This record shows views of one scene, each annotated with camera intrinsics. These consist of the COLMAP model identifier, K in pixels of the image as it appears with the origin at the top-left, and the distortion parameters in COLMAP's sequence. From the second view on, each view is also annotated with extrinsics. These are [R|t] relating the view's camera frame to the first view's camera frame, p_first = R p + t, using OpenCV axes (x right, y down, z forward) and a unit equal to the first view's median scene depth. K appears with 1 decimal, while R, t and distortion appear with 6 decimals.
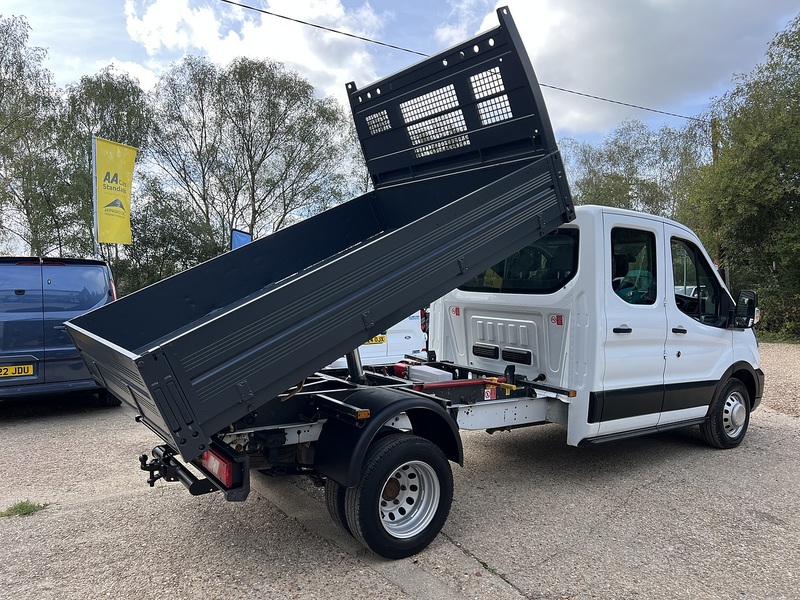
lens RADIAL K [[600.5, 0, 396.3], [0, 600.5, 302.7], [0, 0, 1]] dist [0.053688, -0.059753]
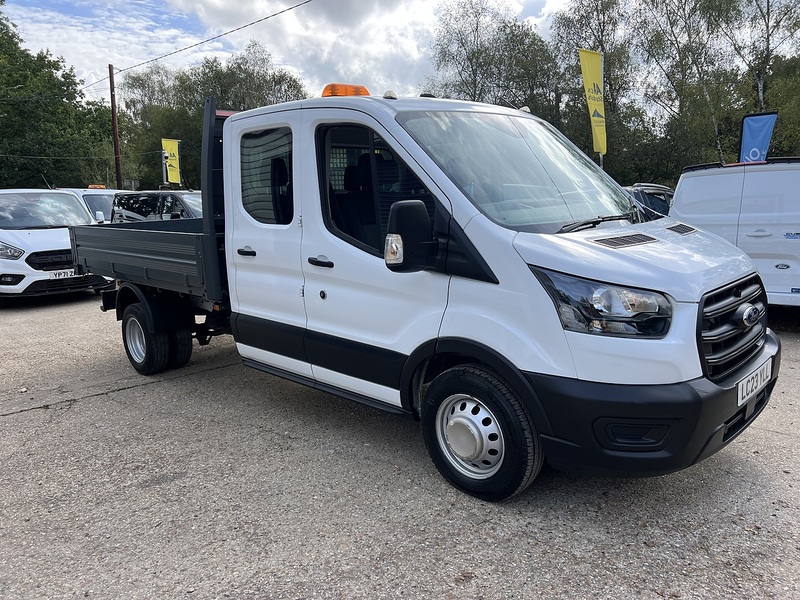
lens RADIAL K [[600.5, 0, 398.0], [0, 600.5, 304.2], [0, 0, 1]] dist [0.053688, -0.059753]
pose [[0.168045, 0.148884, -0.974471, 1.198320], [0.012236, 0.988138, 0.153083, -0.012011], [0.985703, -0.037649, 0.164229, 0.988288]]
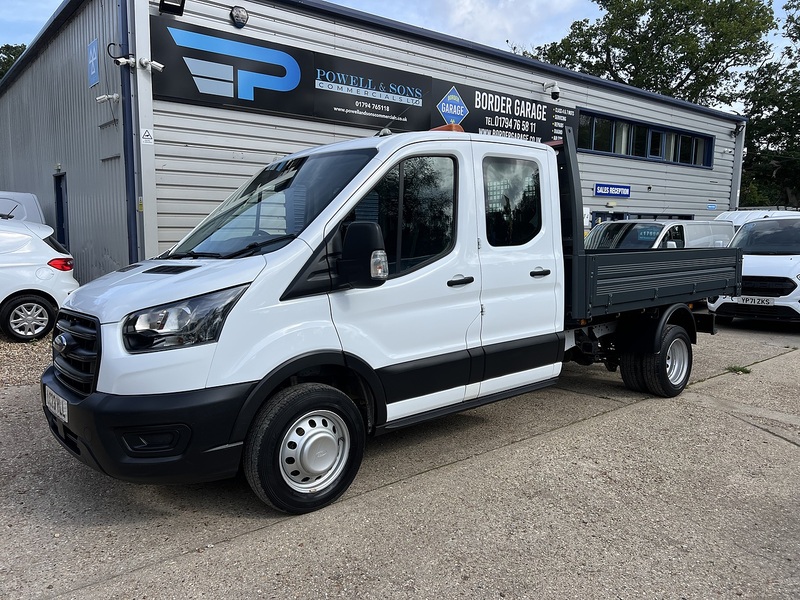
lens RADIAL K [[600.5, 0, 403.0], [0, 600.5, 296.4], [0, 0, 1]] dist [0.053688, -0.059753]
pose [[-0.995986, -0.002877, -0.089467, 0.386728], [-0.012675, 0.993945, 0.109141, -0.033067], [0.088611, 0.109837, -0.989992, 2.080981]]
